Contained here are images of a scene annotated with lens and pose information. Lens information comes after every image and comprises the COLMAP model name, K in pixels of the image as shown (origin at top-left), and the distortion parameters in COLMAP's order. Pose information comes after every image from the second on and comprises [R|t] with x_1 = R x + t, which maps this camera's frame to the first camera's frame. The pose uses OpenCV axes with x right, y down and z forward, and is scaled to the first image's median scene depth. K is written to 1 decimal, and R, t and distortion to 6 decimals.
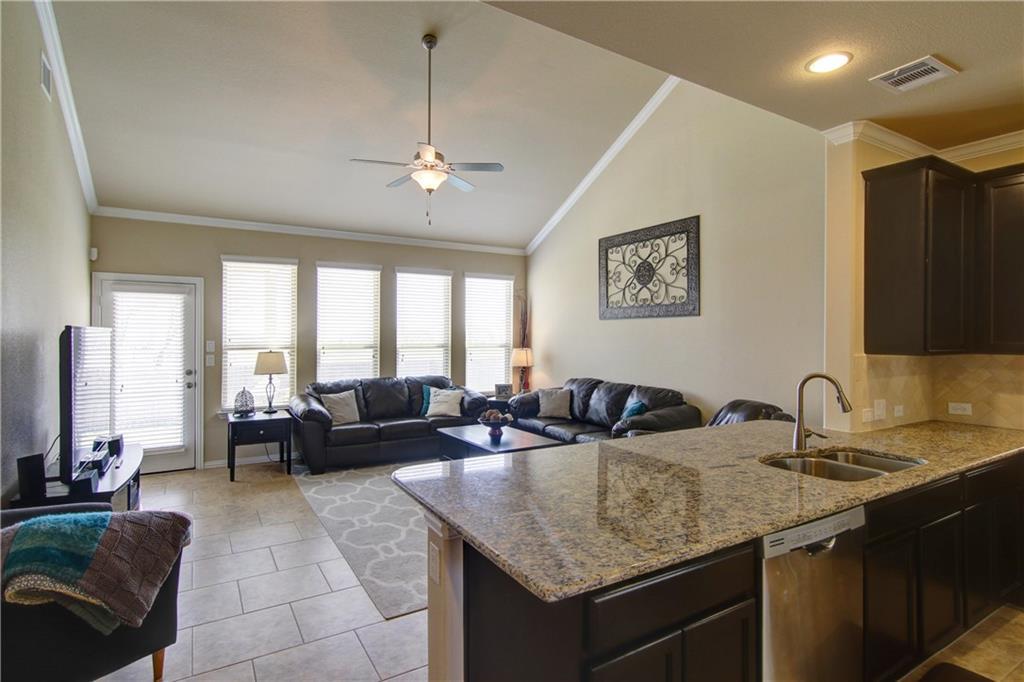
lens RADIAL K [[517.4, 0, 512.0], [0, 517.4, 341.0], [0, 0, 1]] dist [0.004026, 0.001243]
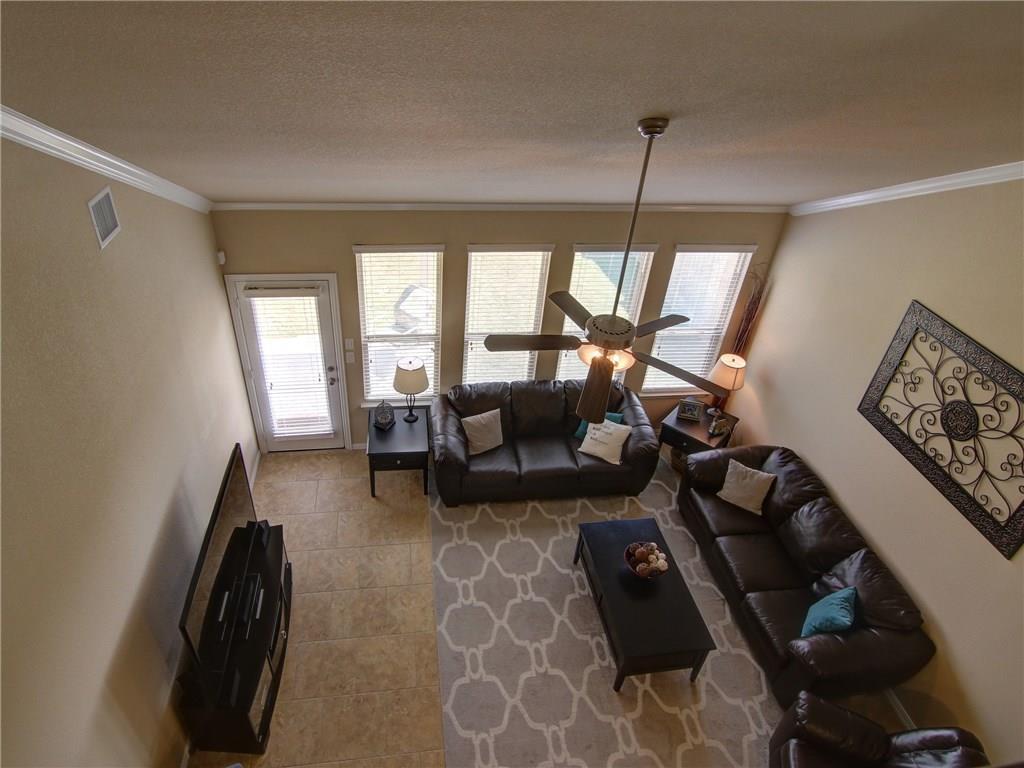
lens RADIAL K [[602.9, 0, 487.1], [0, 602.9, 375.2], [0, 0, 1]] dist [-0.002656, -0.002392]
pose [[0.916379, 0.271034, -0.294602, -0.057559], [-0.061207, 0.822141, 0.565984, -0.582138], [0.395605, -0.500624, 0.769982, 0.302862]]
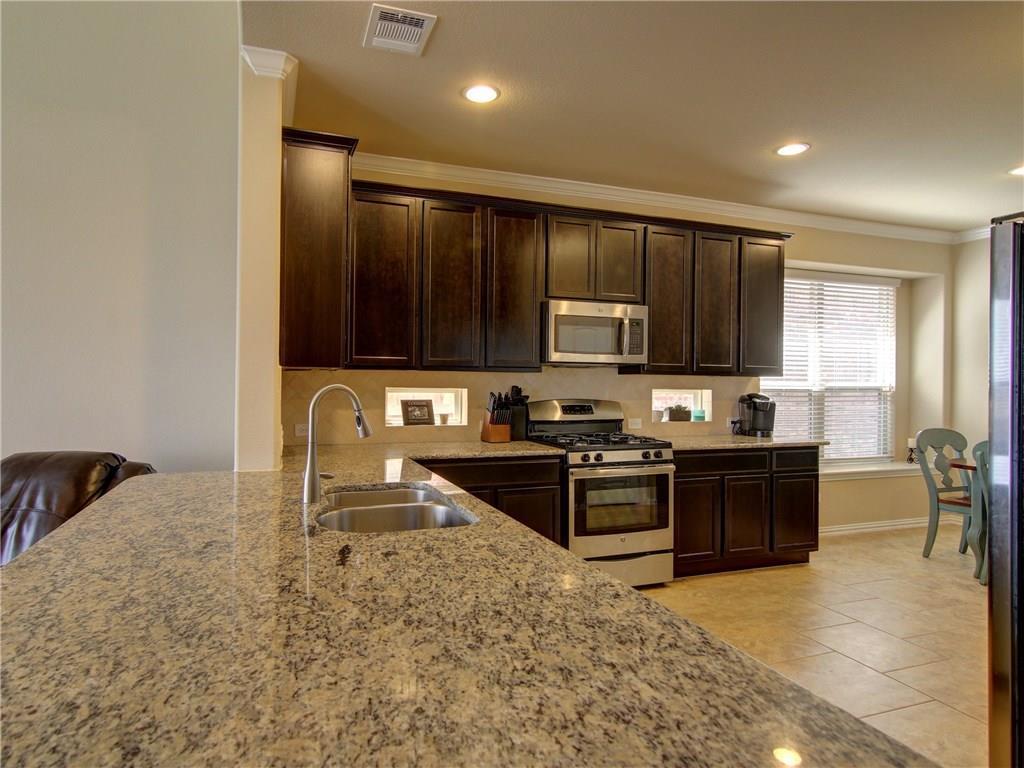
lens RADIAL K [[588.9, 0, 463.0], [0, 588.9, 380.6], [0, 0, 1]] dist [0.001929, -0.000677]
pose [[0.220843, -0.000291, 0.975309, -0.064988], [-0.002214, 0.999997, 0.000800, 0.026641], [-0.975307, -0.002336, 0.220841, 0.317007]]
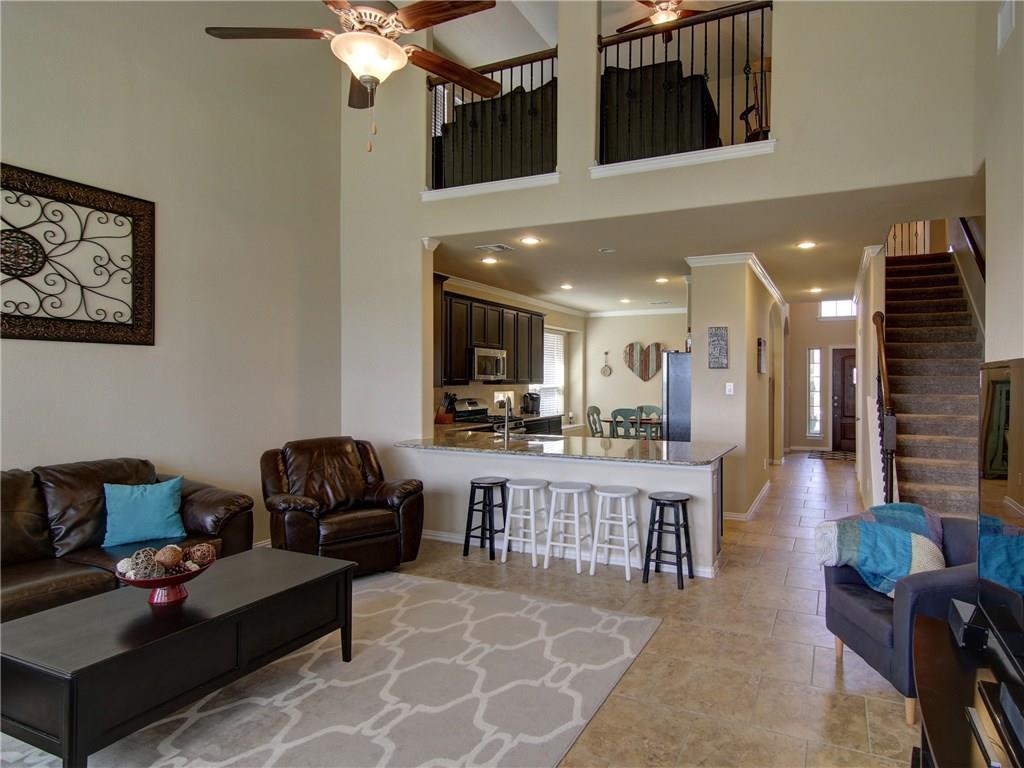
lens RADIAL K [[591.6, 0, 565.6], [0, 591.6, 379.4], [0, 0, 1]] dist [0.004650, 0.001156]
pose [[-0.556006, -0.009342, 0.831126, -0.606712], [-0.000373, 0.999940, 0.010990, -0.010896], [-0.831178, 0.005800, -0.555975, 0.955770]]
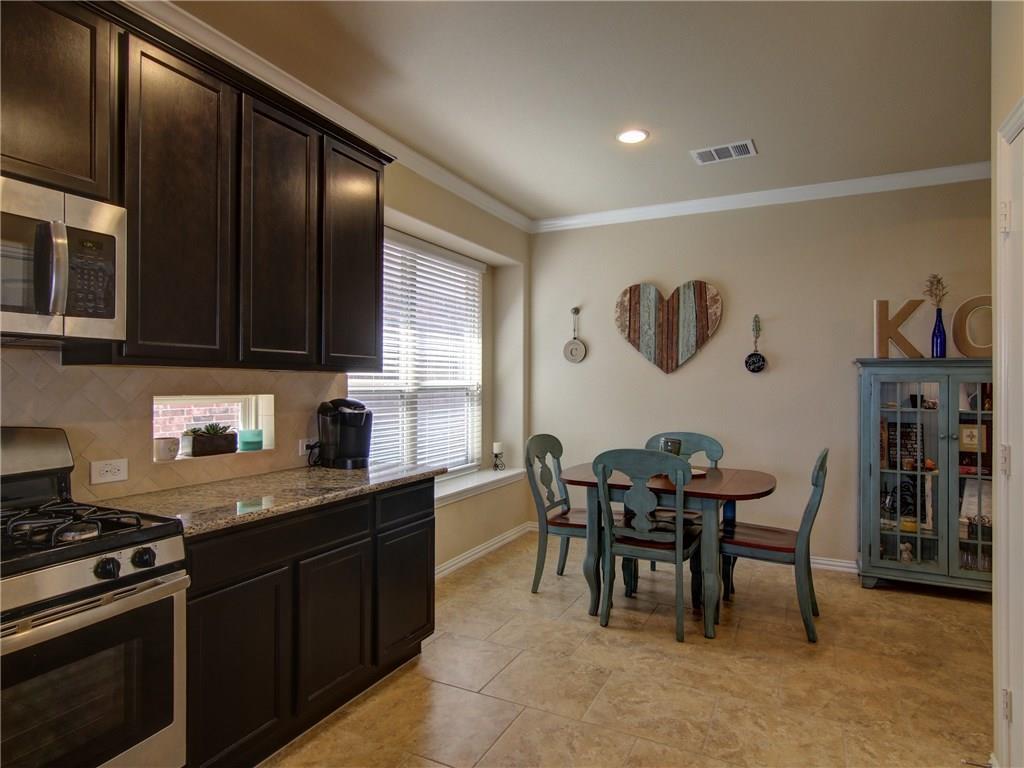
lens RADIAL K [[588.7, 0, 520.5], [0, 588.7, 380.6], [0, 0, 1]] dist [0.002651, 0.000116]
pose [[-0.540456, -0.002015, 0.841370, 0.321090], [0.000063, 0.999997, 0.002435, 0.026979], [-0.841372, 0.001369, -0.540454, 0.246707]]
